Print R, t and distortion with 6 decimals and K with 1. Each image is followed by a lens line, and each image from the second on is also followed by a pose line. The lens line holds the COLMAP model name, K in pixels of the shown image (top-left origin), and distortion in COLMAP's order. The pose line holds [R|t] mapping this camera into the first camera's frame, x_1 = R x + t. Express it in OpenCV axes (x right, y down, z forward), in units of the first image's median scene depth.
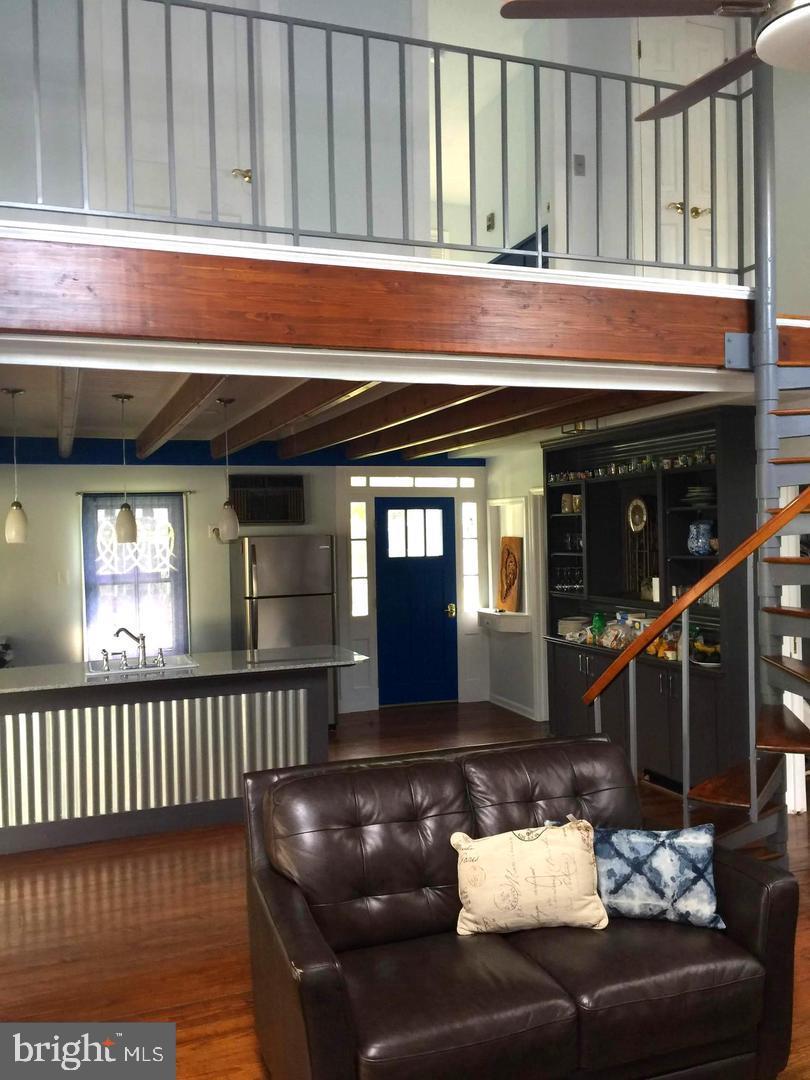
lens RADIAL K [[918.9, 0, 405.0], [0, 918.9, 540.0], [0, 0, 1]] dist [0.063726, -0.074601]
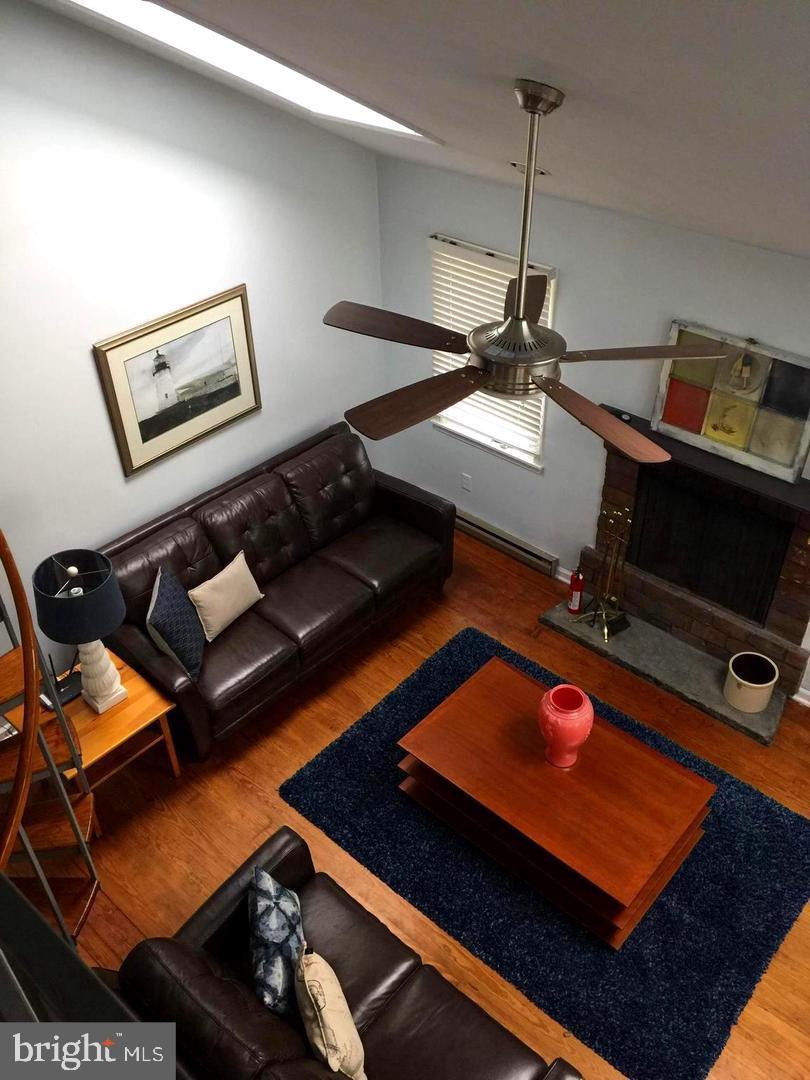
lens RADIAL K [[918.9, 0, 405.0], [0, 918.9, 540.0], [0, 0, 1]] dist [0.063726, -0.074601]
pose [[-0.476140, -0.522850, 0.707049, -0.191418], [0.034426, 0.792342, 0.609105, -0.362536], [-0.878695, 0.314360, -0.359266, 0.509714]]
